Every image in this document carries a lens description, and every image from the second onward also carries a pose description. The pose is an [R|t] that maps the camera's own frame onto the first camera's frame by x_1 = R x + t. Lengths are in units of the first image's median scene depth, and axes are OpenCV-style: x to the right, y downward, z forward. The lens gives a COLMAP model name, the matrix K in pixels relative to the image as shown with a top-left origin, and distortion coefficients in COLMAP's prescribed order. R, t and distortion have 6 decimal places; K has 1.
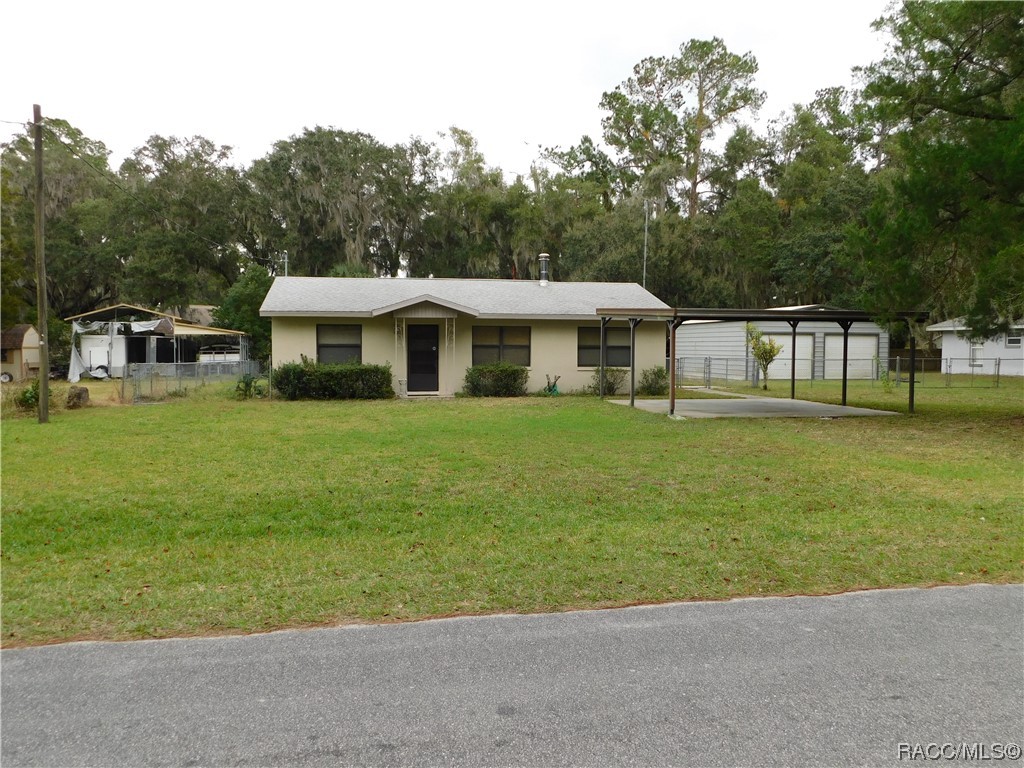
lens RADIAL K [[829.2, 0, 512.0], [0, 829.2, 384.0], [0, 0, 1]] dist [0.007282, 0.009030]
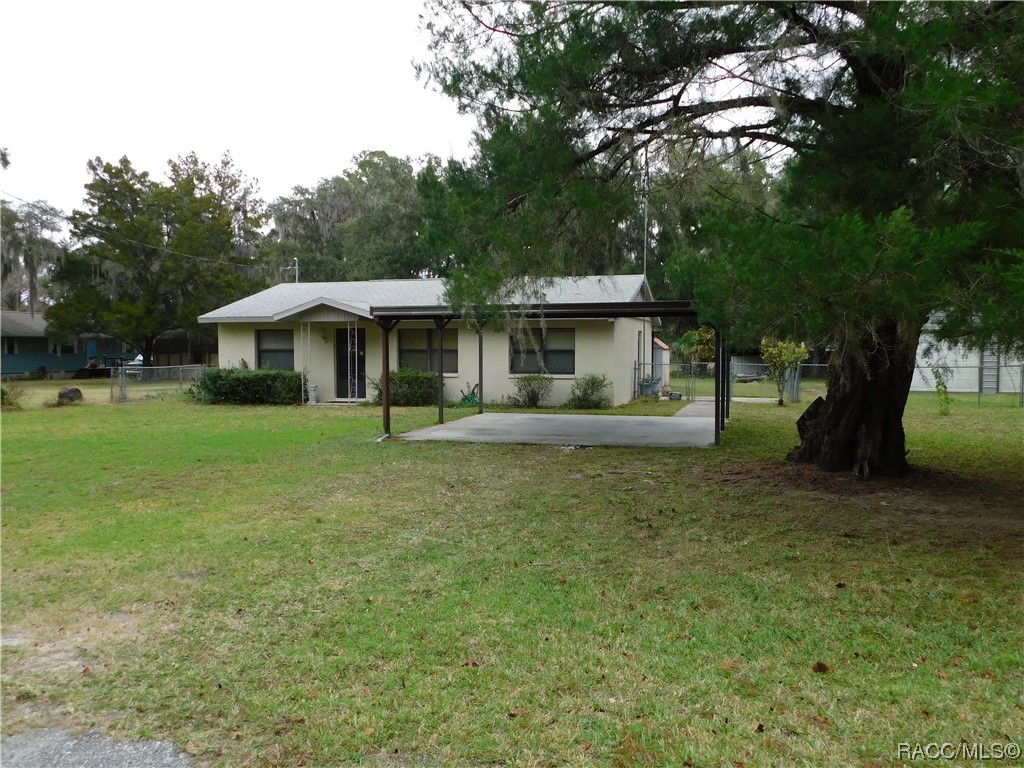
lens RADIAL K [[833.2, 0, 512.0], [0, 833.2, 384.0], [0, 0, 1]] dist [0.007145, -0.000023]
pose [[0.894515, 0.013610, -0.446831, 0.190043], [-0.015004, 0.999887, 0.000417, -0.004228], [0.446787, 0.006332, 0.894618, 0.087542]]
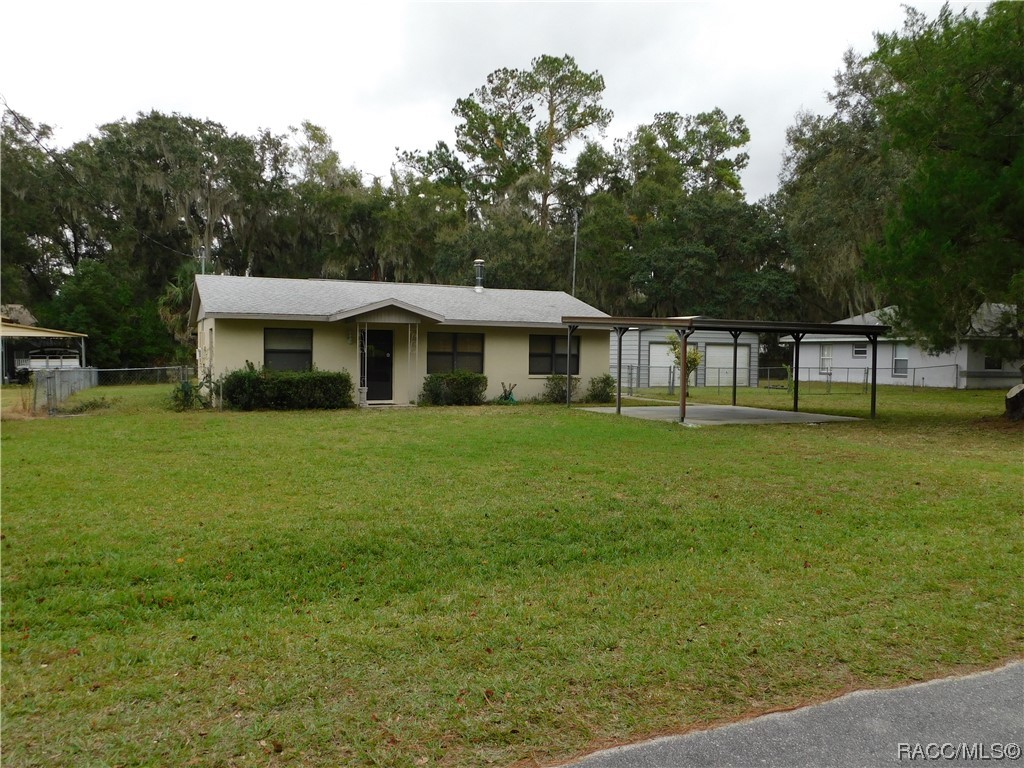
lens RADIAL K [[833.2, 0, 512.0], [0, 833.2, 384.0], [0, 0, 1]] dist [0.007145, -0.000023]
pose [[0.971694, -0.000483, 0.236245, -0.071206], [0.002408, 0.999966, -0.007858, -0.000721], [-0.236233, 0.008204, 0.971662, 0.014637]]
